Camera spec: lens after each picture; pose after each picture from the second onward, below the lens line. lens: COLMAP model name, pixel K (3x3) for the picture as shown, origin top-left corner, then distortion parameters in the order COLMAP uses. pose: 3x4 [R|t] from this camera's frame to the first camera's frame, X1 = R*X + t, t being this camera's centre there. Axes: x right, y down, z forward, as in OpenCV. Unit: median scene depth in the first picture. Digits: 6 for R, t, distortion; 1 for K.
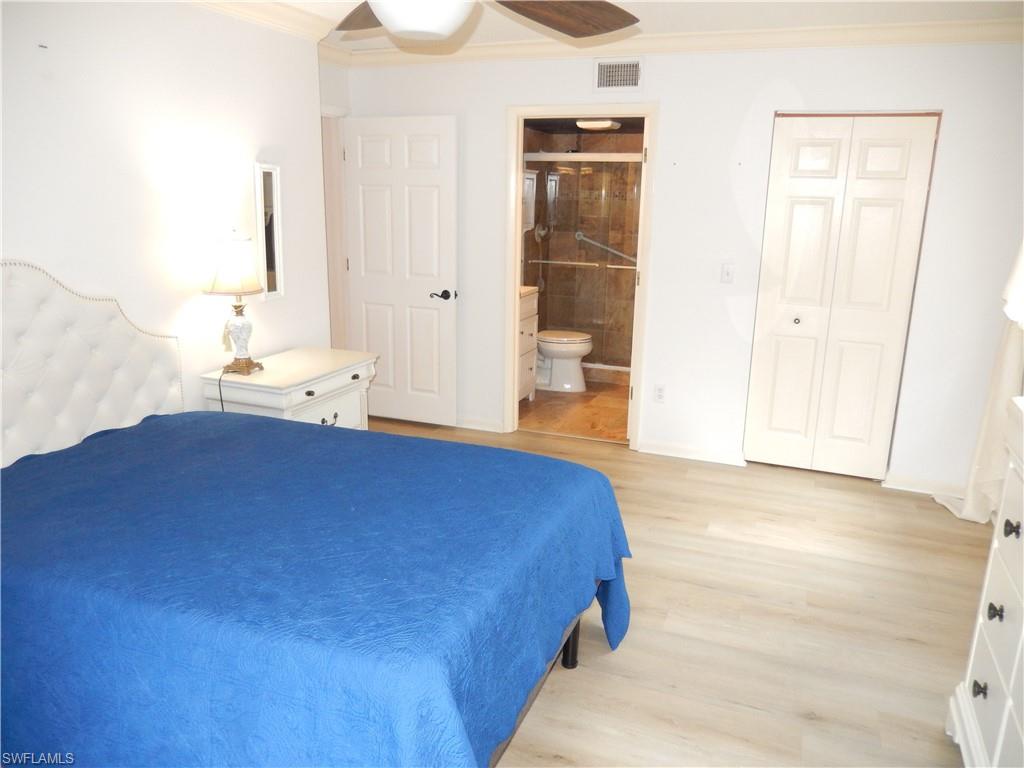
lens RADIAL K [[767.8, 0, 512.3], [0, 767.8, 375.6], [0, 0, 1]] dist [-0.002827, -0.006016]
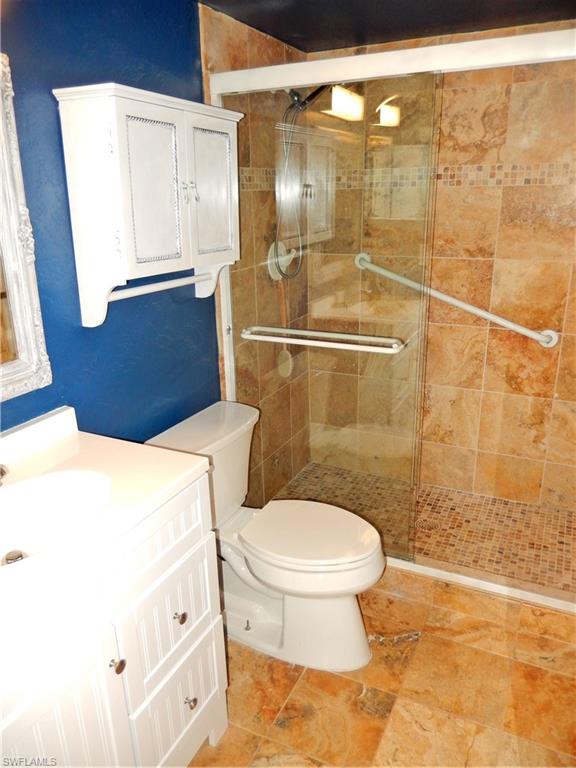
lens RADIAL K [[575.8, 0, 288.0], [0, 575.8, 384.0], [0, 0, 1]] dist [-0.002827, -0.006016]
pose [[0.996302, -0.013671, -0.084828, 0.149066], [0.020802, 0.996269, 0.083760, -0.287449], [0.083366, -0.085215, 0.992869, 1.302043]]
